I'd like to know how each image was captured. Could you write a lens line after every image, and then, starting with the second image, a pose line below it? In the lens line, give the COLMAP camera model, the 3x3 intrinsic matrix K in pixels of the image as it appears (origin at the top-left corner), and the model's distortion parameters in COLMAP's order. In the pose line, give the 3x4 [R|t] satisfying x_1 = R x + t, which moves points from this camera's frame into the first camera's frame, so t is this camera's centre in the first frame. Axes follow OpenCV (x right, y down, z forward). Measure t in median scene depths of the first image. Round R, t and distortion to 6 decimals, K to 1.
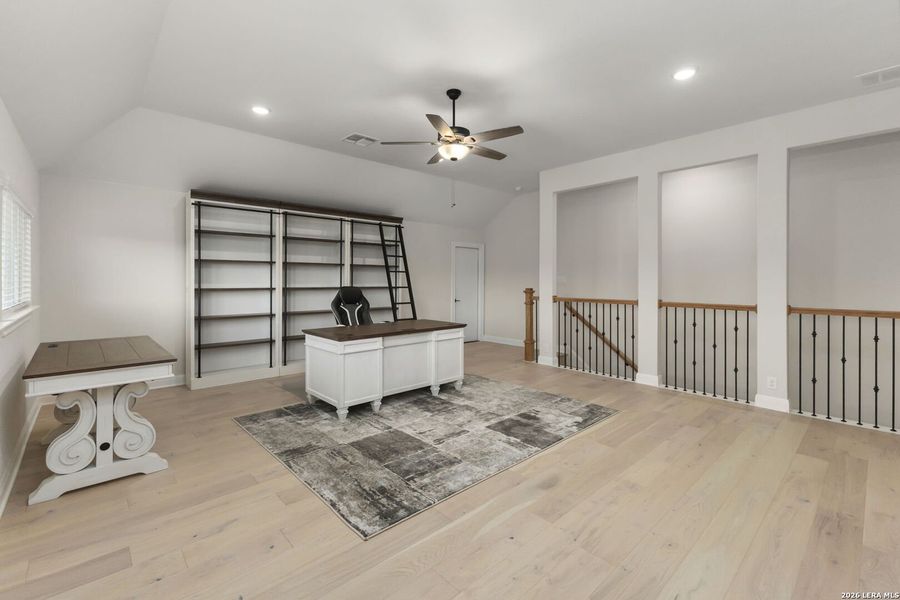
lens RADIAL K [[390.7, 0, 460.6], [0, 390.7, 278.8], [0, 0, 1]] dist [0.002468, -0.000245]
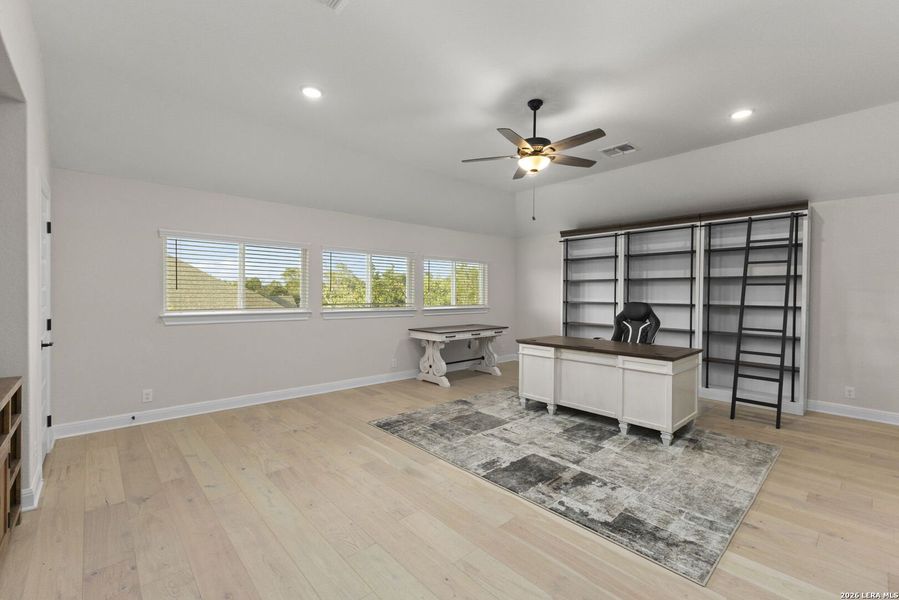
lens RADIAL K [[390.2, 0, 443.5], [0, 390.2, 296.9], [0, 0, 1]] dist [0.002468, -0.000245]
pose [[-0.022517, 0.003737, -0.999739, 0.829818], [-0.007881, 0.999961, 0.003915, 0.007675], [0.999715, 0.007967, -0.022486, 0.681112]]
